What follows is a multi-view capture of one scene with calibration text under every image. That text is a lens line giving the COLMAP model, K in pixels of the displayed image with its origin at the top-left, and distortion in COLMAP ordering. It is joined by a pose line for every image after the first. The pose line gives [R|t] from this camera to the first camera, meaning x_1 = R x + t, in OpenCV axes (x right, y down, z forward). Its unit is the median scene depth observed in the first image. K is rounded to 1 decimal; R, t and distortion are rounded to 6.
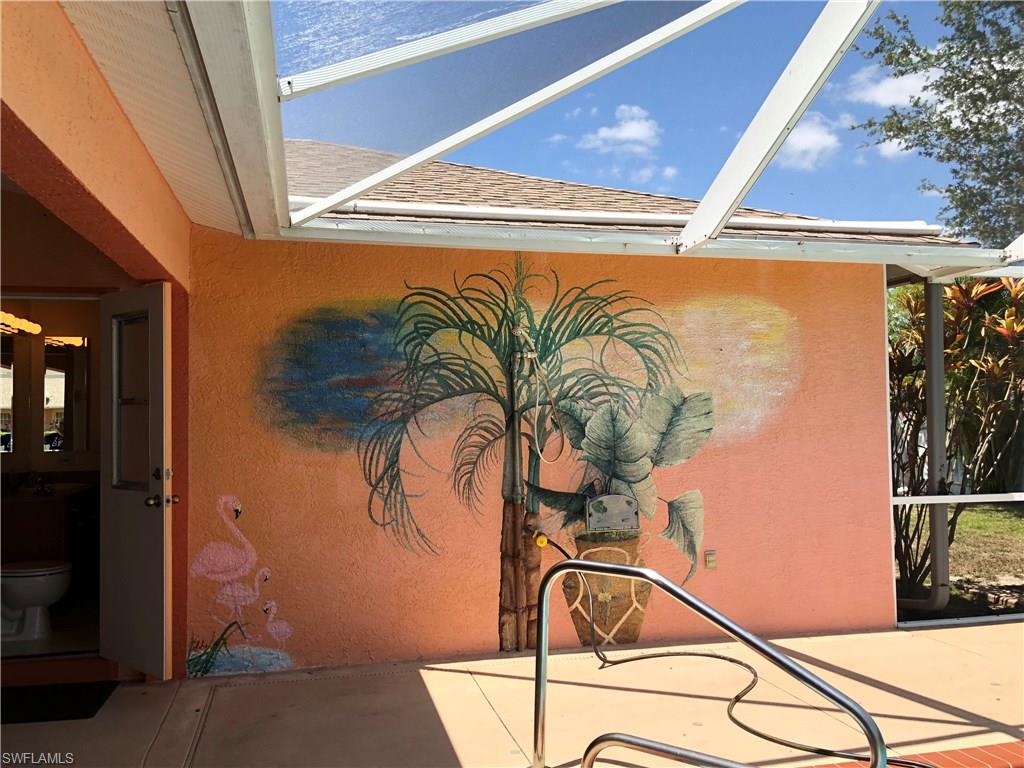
lens RADIAL K [[839.0, 0, 512.6], [0, 839.0, 380.6], [0, 0, 1]] dist [0.069190, -0.097413]
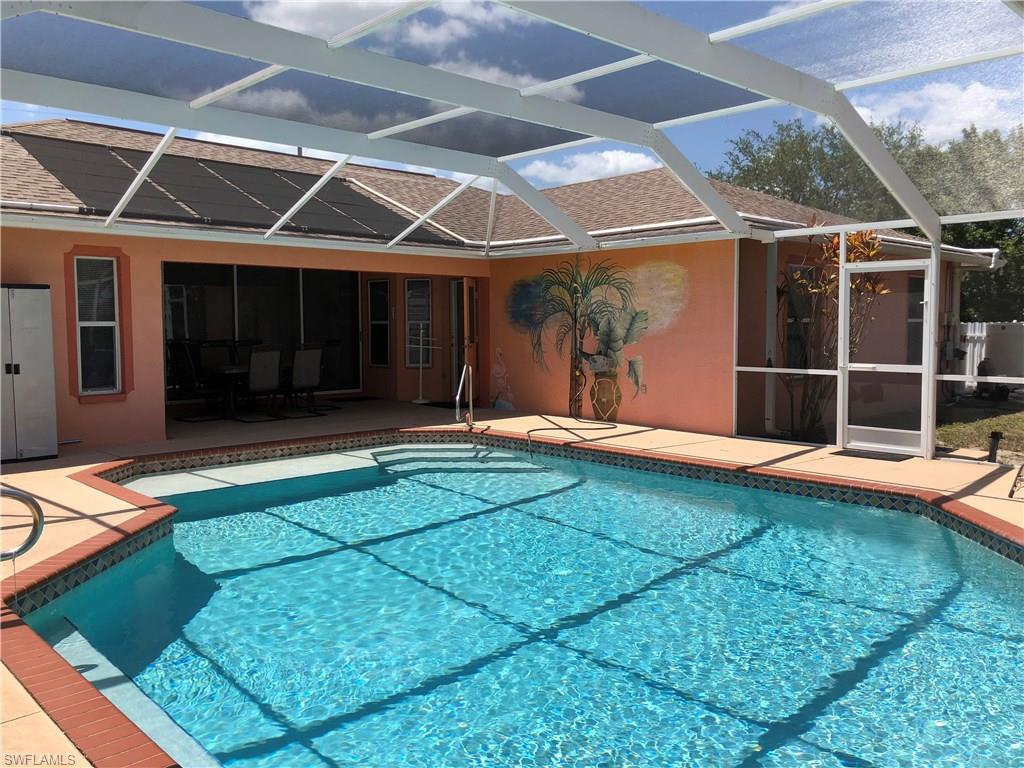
lens RADIAL K [[839.0, 0, 512.3], [0, 839.0, 377.4], [0, 0, 1]] dist [0.069190, -0.097413]
pose [[0.505835, 0.066504, -0.860063, 1.930152], [0.041458, 0.993997, 0.101244, -0.045575], [0.861634, -0.086869, 0.500041, -0.347725]]
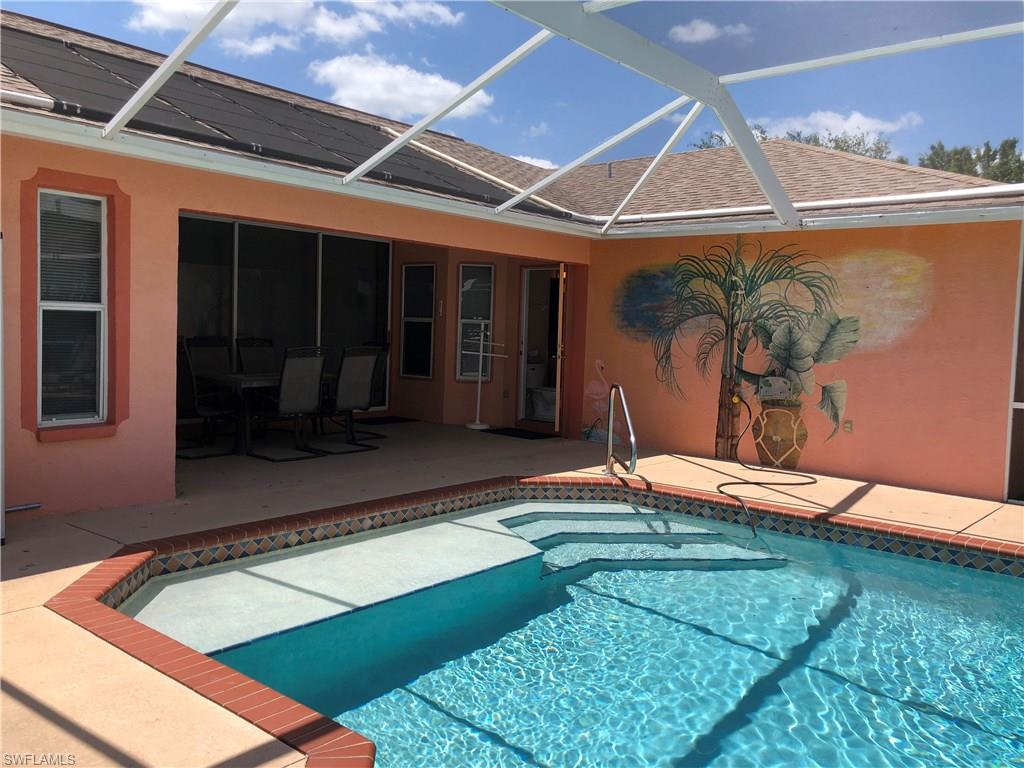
lens RADIAL K [[839.0, 0, 514.8], [0, 839.0, 374.9], [0, 0, 1]] dist [0.069190, -0.097413]
pose [[0.603358, 0.078729, -0.793574, 1.102748], [0.000383, 0.995086, 0.099012, -0.032497], [0.797470, -0.060044, 0.600363, -0.400421]]
